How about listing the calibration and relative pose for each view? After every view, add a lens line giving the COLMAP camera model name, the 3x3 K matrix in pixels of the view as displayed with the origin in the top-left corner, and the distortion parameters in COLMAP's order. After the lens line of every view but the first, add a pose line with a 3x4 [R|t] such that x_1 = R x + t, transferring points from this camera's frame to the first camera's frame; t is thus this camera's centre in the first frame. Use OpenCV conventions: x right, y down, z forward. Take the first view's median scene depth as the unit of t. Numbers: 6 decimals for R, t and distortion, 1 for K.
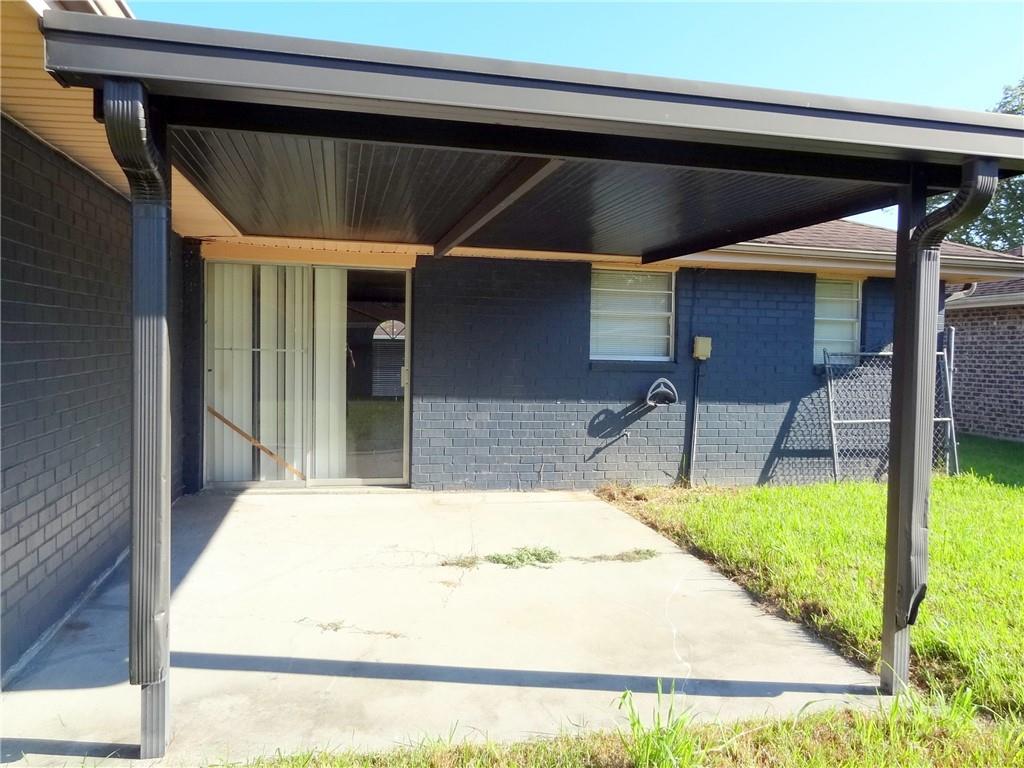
lens RADIAL K [[730.9, 0, 505.7], [0, 730.9, 382.7], [0, 0, 1]] dist [-0.000621, -0.000031]
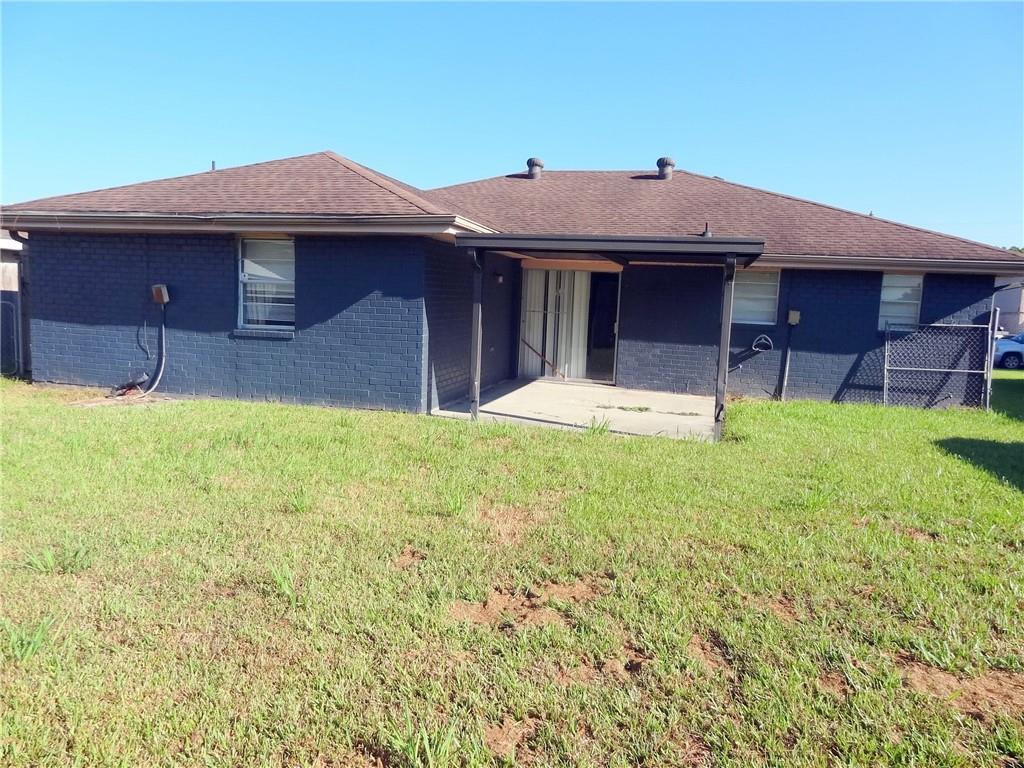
lens RADIAL K [[730.9, 0, 513.1], [0, 730.9, 382.6], [0, 0, 1]] dist [-0.000621, -0.000031]
pose [[0.878333, 0.069851, -0.472918, 0.504609], [-0.047014, 0.997093, 0.059956, 0.029763], [0.475732, -0.030428, 0.879064, -0.760566]]
